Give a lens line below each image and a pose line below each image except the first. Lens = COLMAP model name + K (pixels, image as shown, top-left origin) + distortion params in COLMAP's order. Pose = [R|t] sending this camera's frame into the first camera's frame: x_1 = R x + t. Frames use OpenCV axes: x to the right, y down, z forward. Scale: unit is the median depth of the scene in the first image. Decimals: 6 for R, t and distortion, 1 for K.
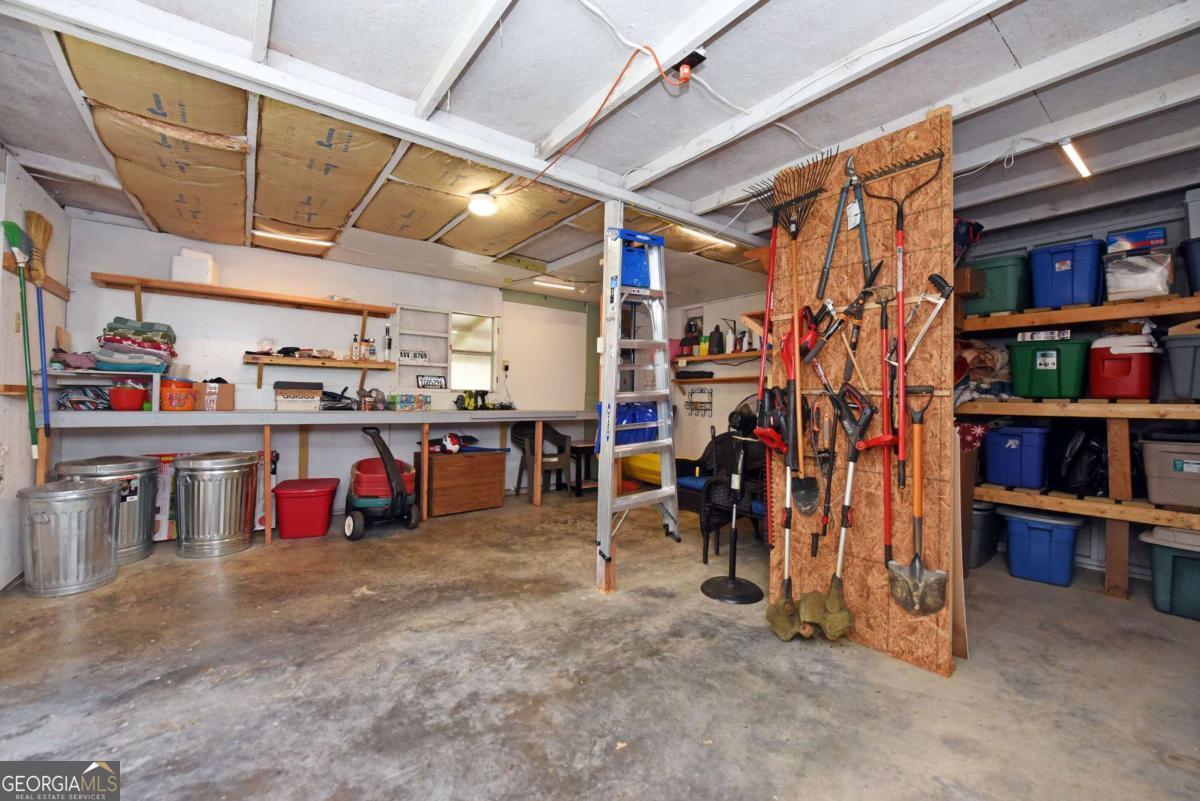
lens RADIAL K [[477.1, 0, 604.3], [0, 477.1, 395.6], [0, 0, 1]] dist [-0.015154, -0.002107]
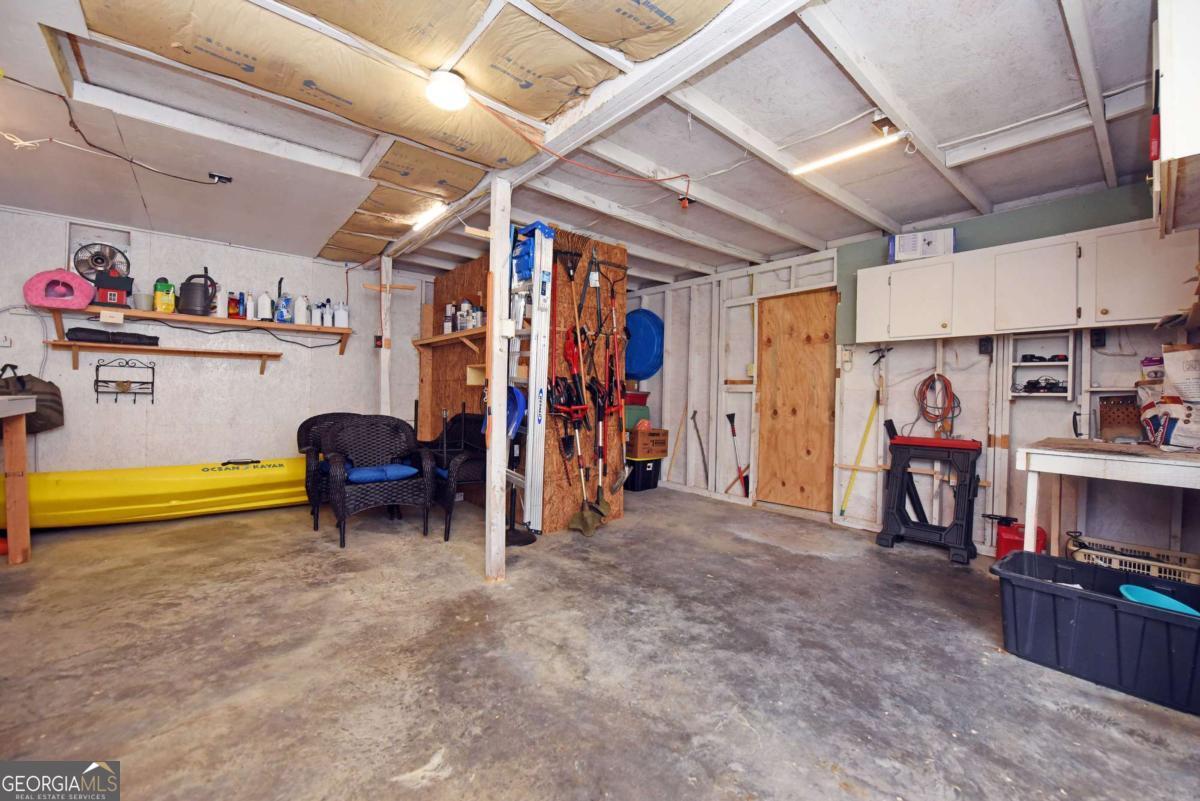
lens RADIAL K [[477.1, 0, 602.9], [0, 477.1, 397.4], [0, 0, 1]] dist [-0.015154, -0.002107]
pose [[-0.049025, -0.020060, 0.998596, -1.225428], [-0.028039, 0.999432, 0.018700, 0.014462], [-0.998404, -0.027083, -0.049560, 1.048536]]
